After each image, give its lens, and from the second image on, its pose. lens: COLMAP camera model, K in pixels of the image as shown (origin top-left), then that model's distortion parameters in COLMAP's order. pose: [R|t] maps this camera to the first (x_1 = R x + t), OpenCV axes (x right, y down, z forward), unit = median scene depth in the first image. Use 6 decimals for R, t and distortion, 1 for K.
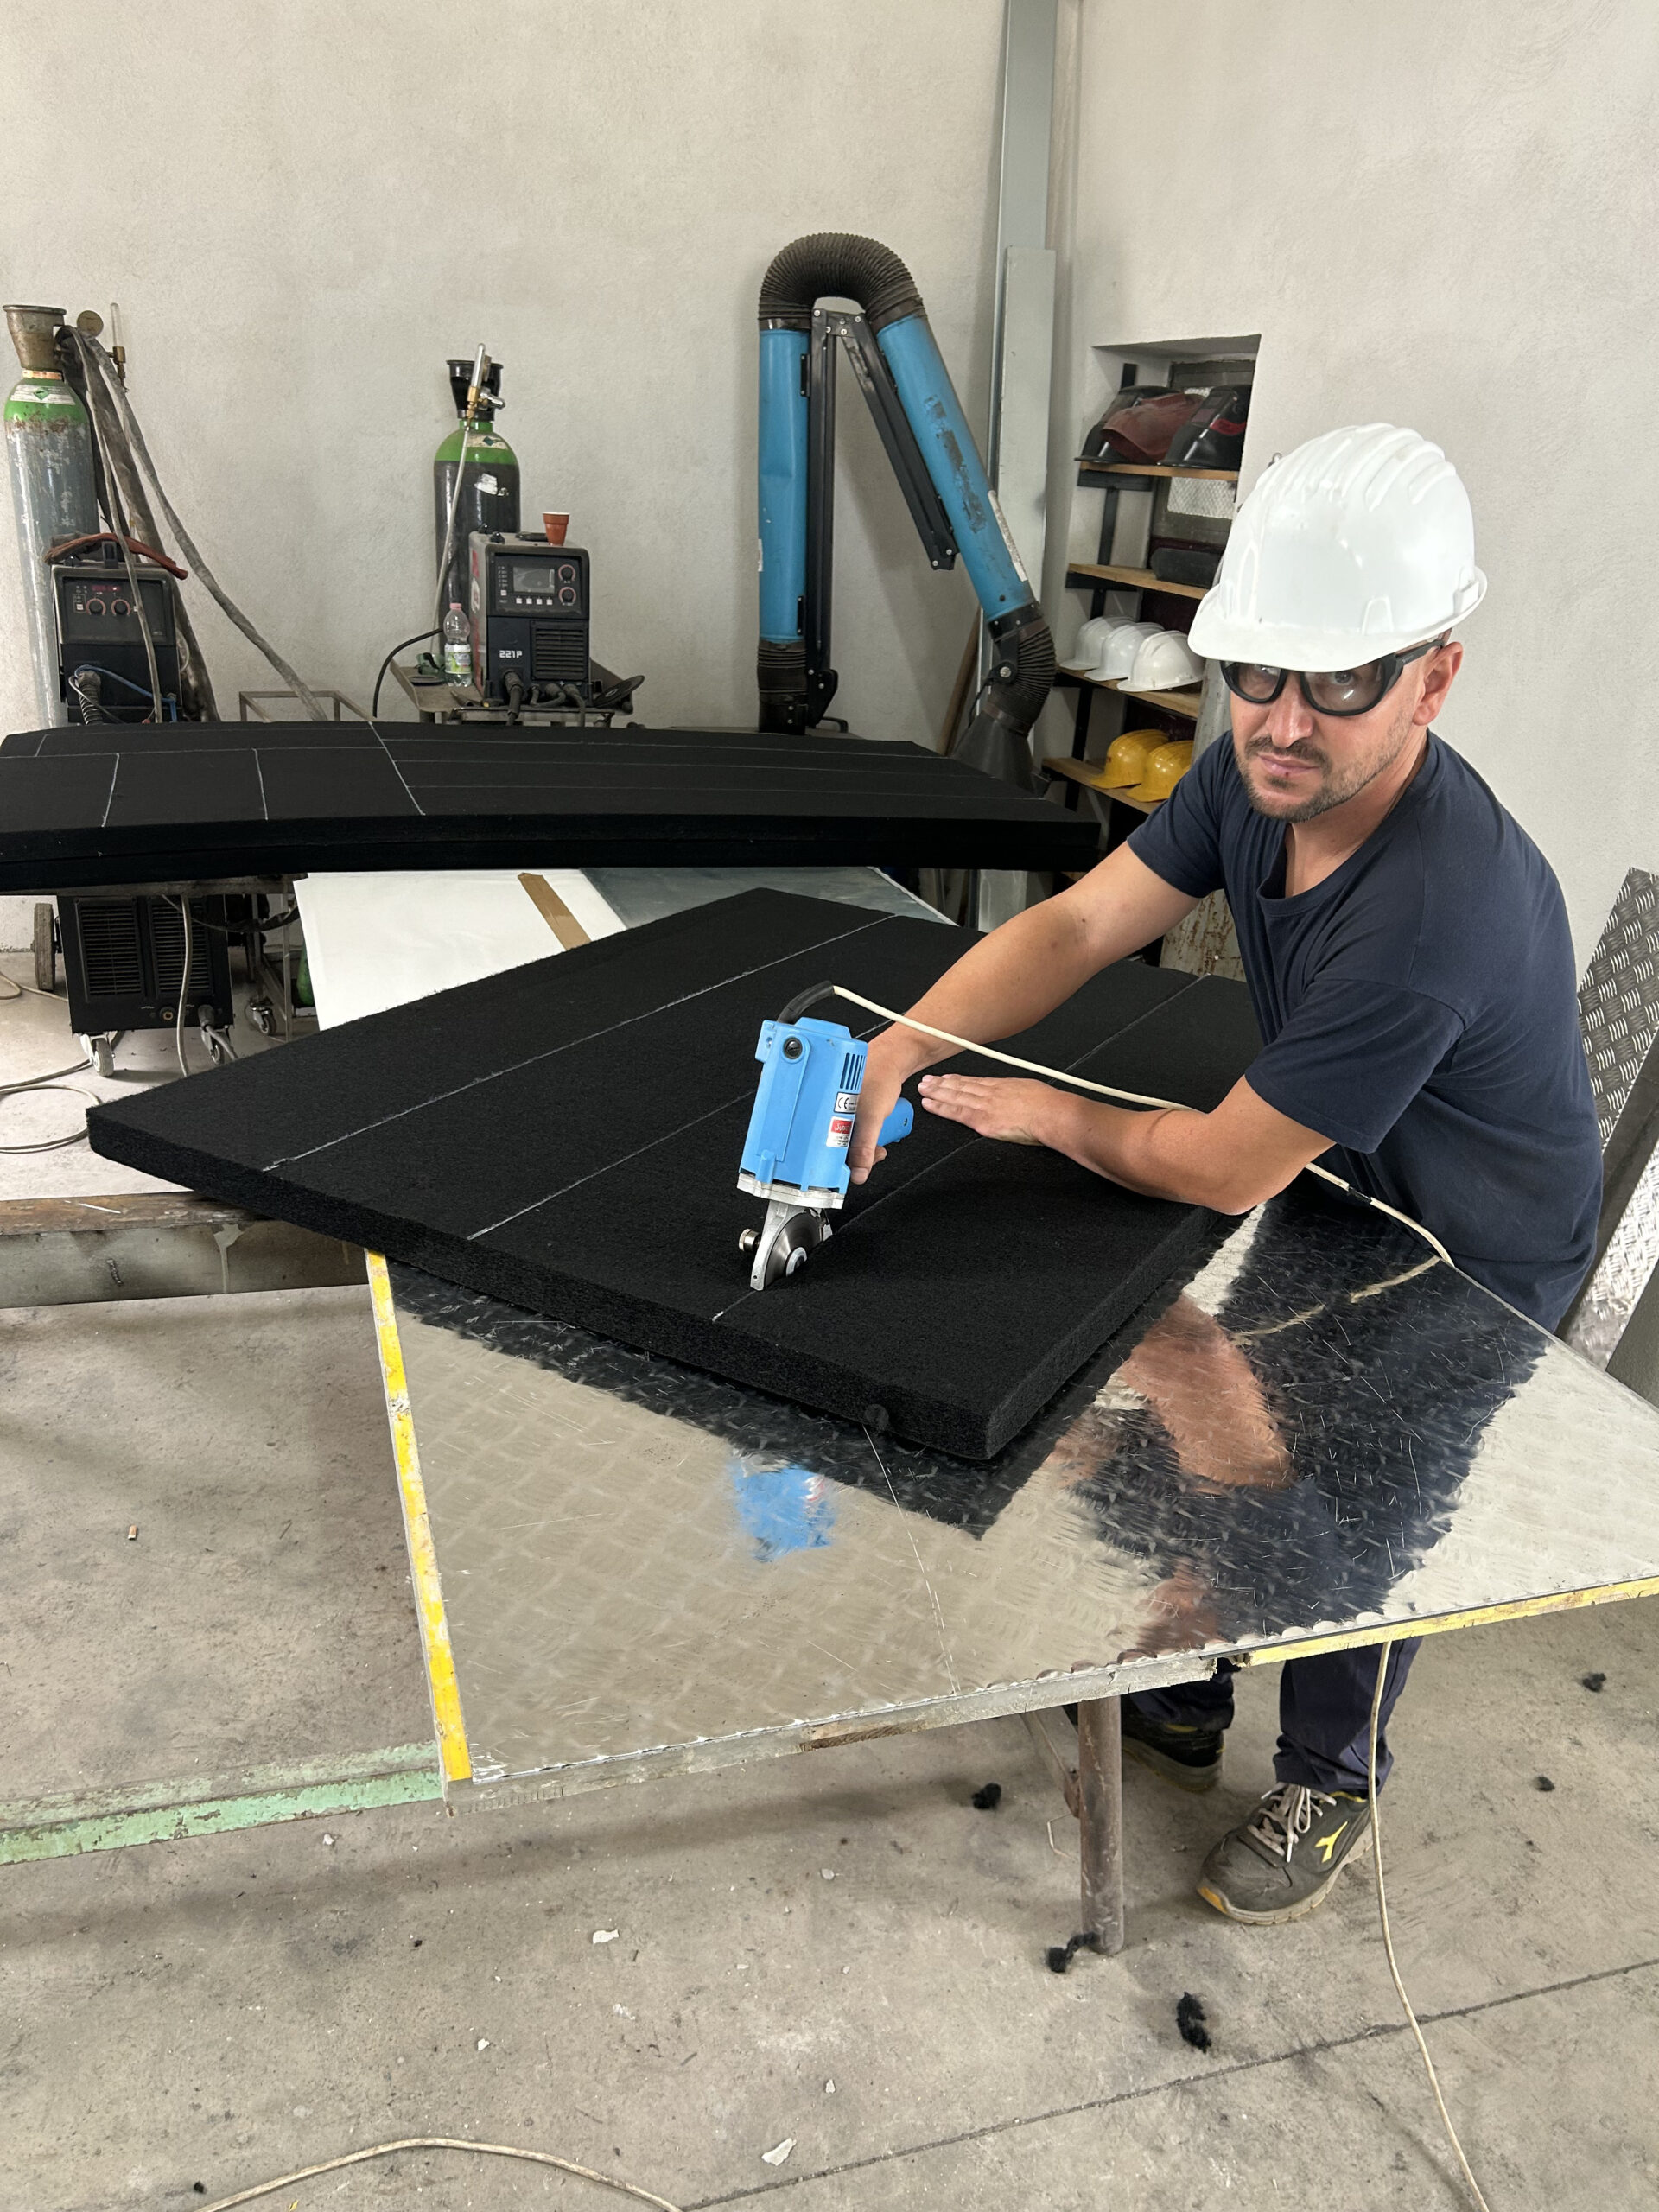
lens RADIAL K [[1677.1, 0, 815.7], [0, 1677.1, 1116.9], [0, 0, 1]] dist [0.031949, -0.047768]
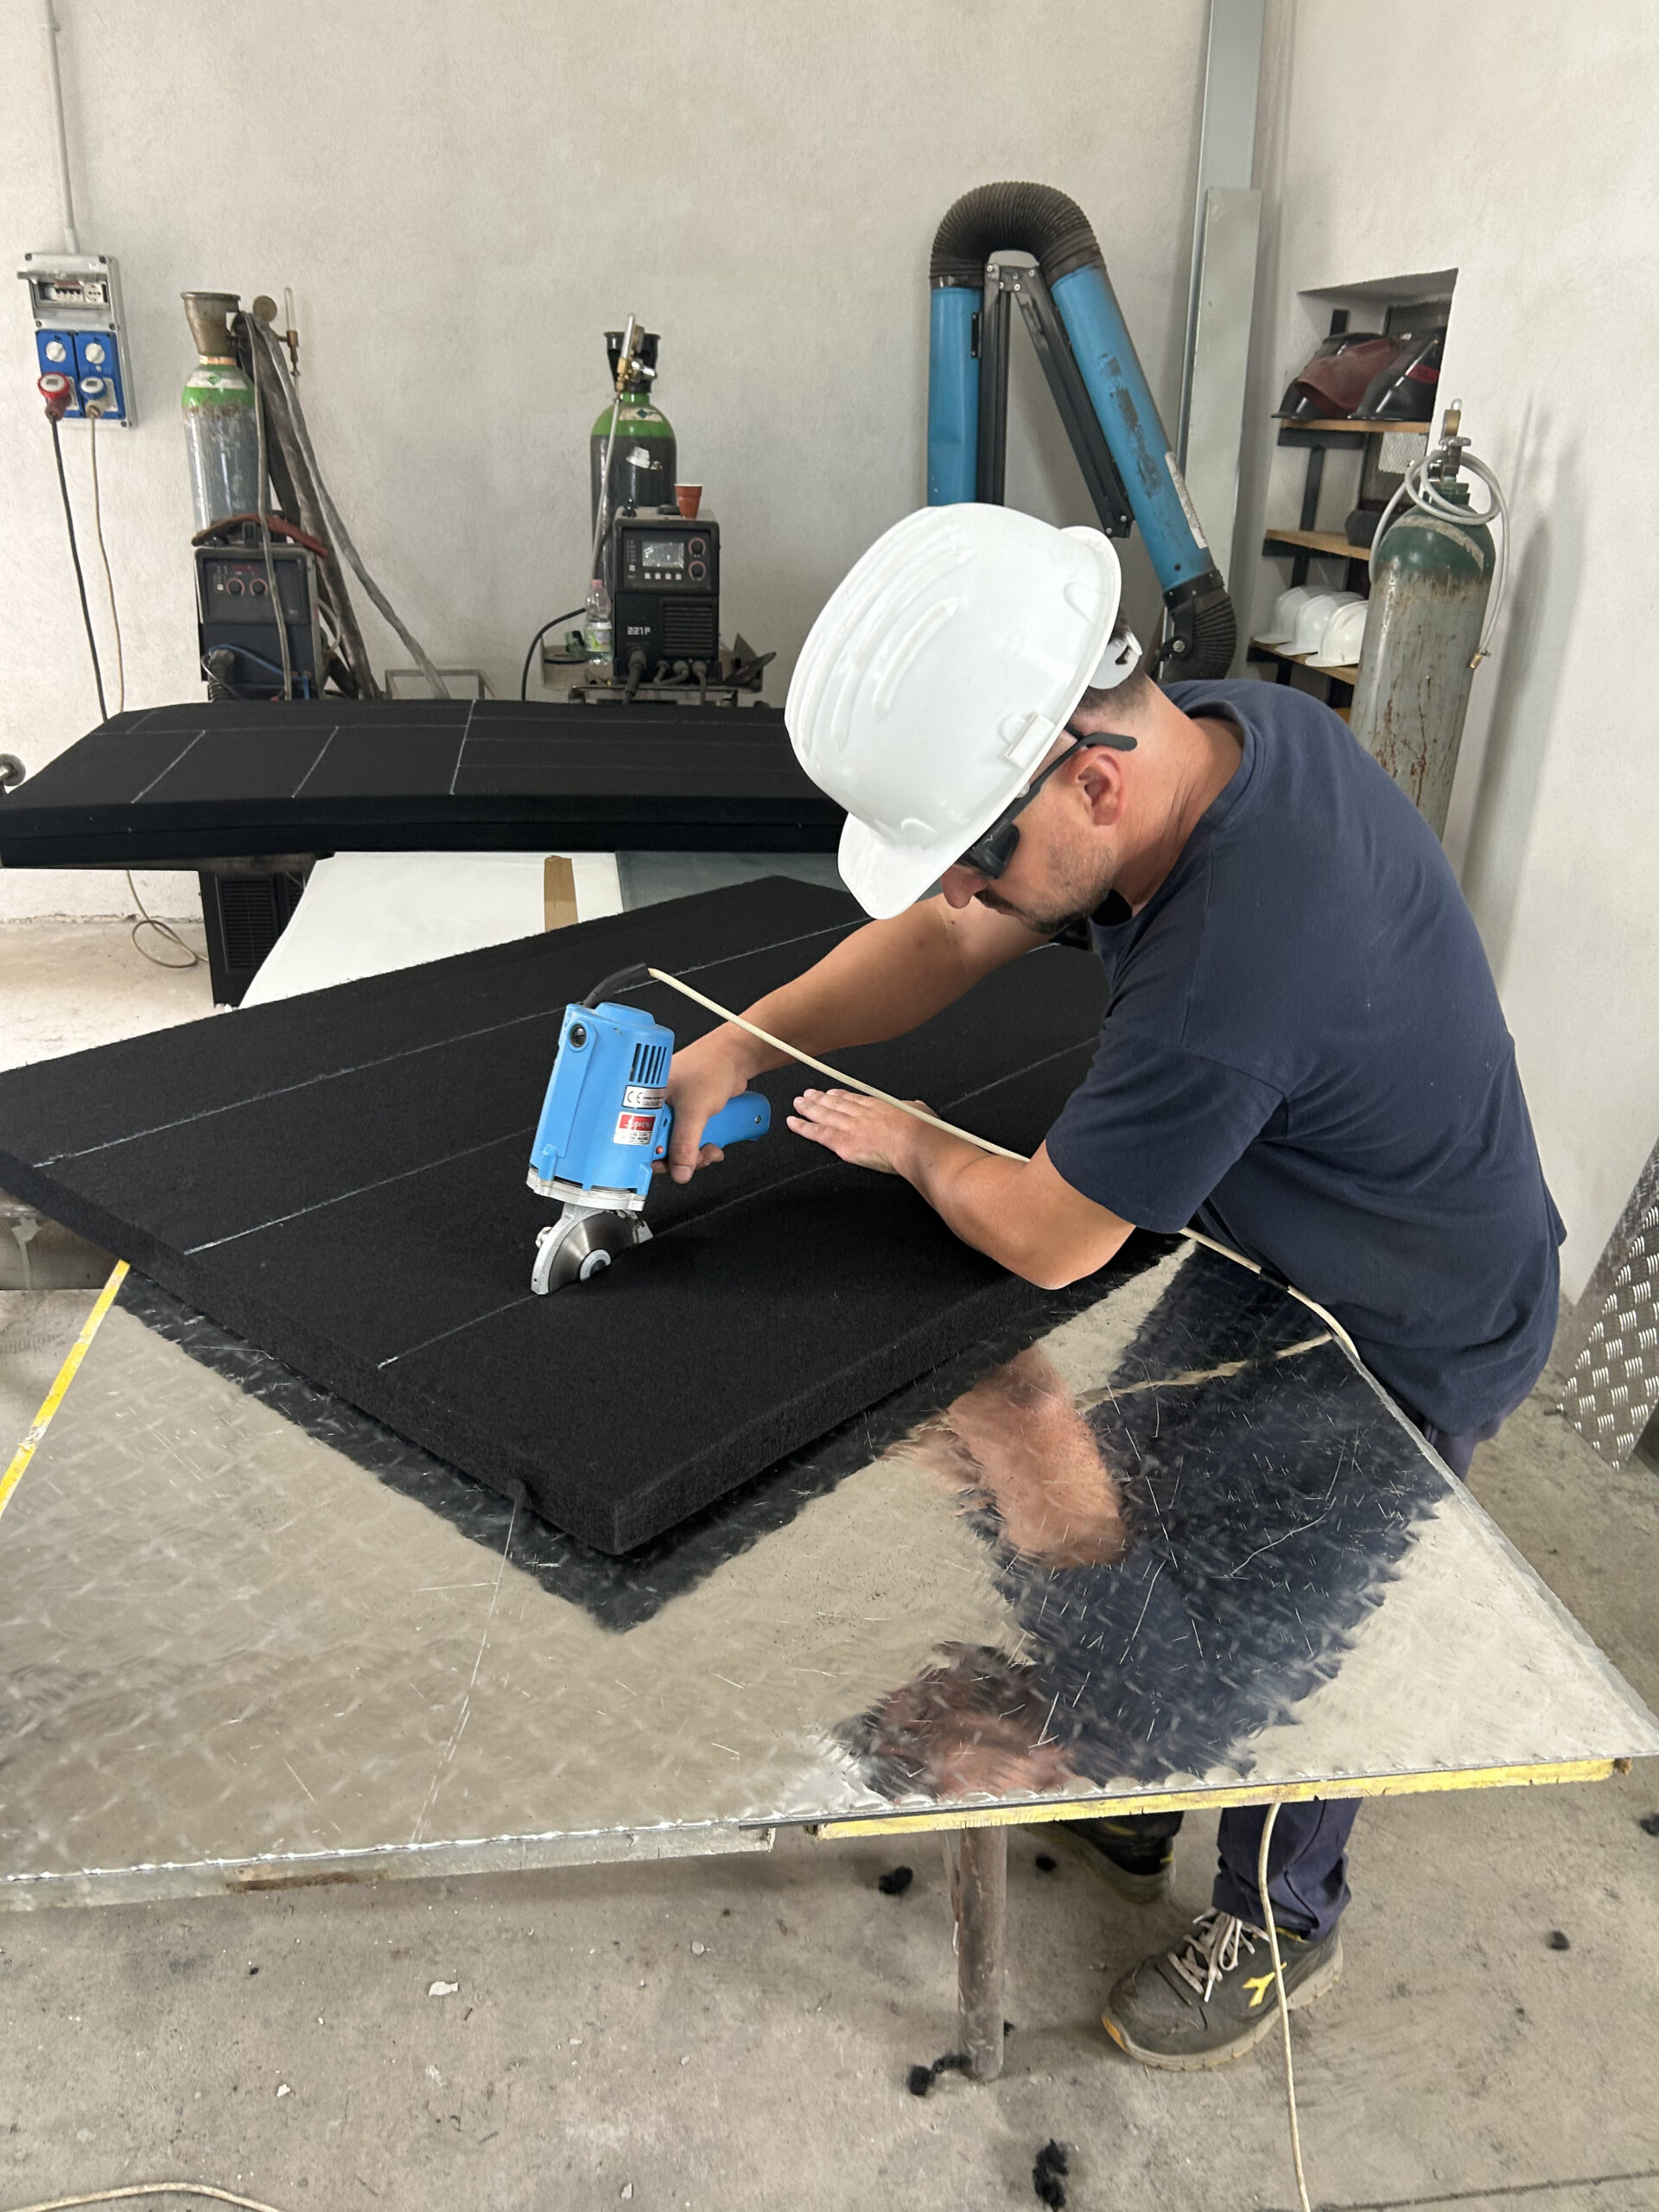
lens RADIAL K [[1677.1, 0, 822.3], [0, 1677.1, 1117.6], [0, 0, 1]] dist [0.031949, -0.047768]
pose [[0.984397, 0.042785, -0.170679, 0.209236], [-0.040833, 0.999054, 0.014934, -0.021782], [0.171156, -0.007731, 0.985214, 0.103224]]
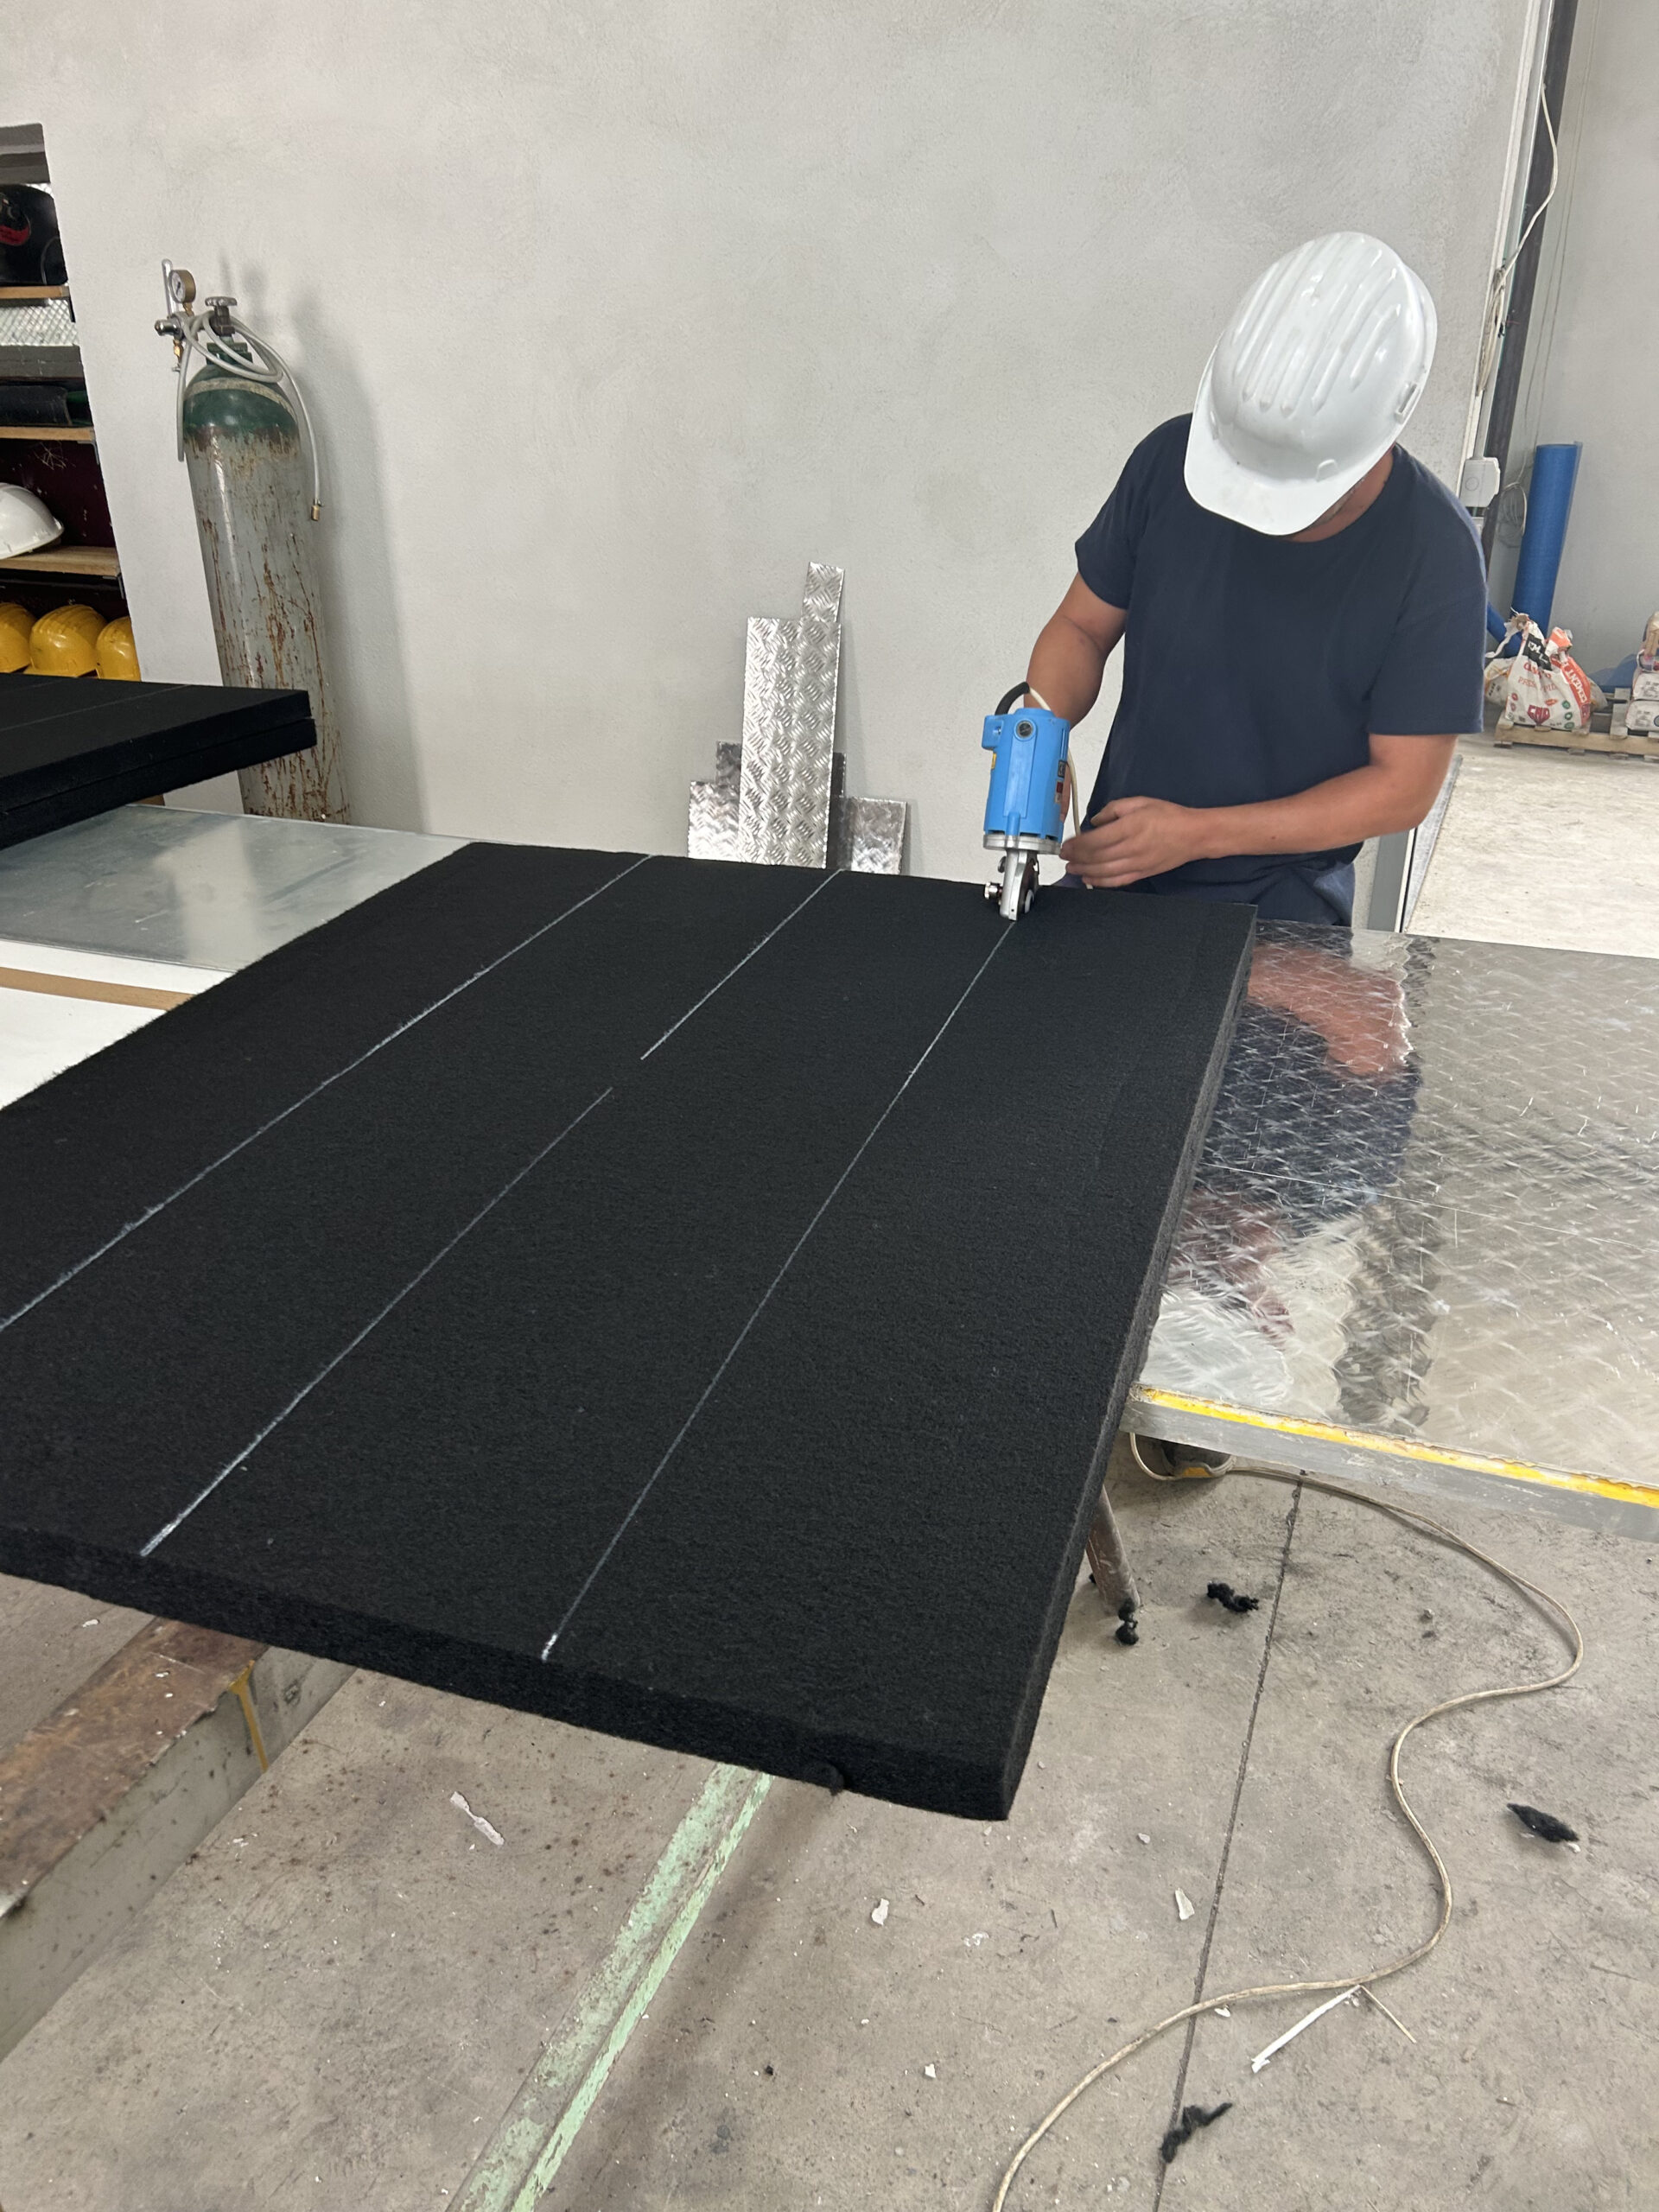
lens RADIAL K [[1677.1, 0, 825.7], [0, 1677.1, 1096.7], [0, 0, 1]] dist [0.031949, -0.047768]
pose [[0.615677, -0.398594, 0.679753, -0.561257], [0.336016, 0.913073, 0.231066, -0.144833], [-0.712766, 0.086146, 0.696092, 0.308234]]
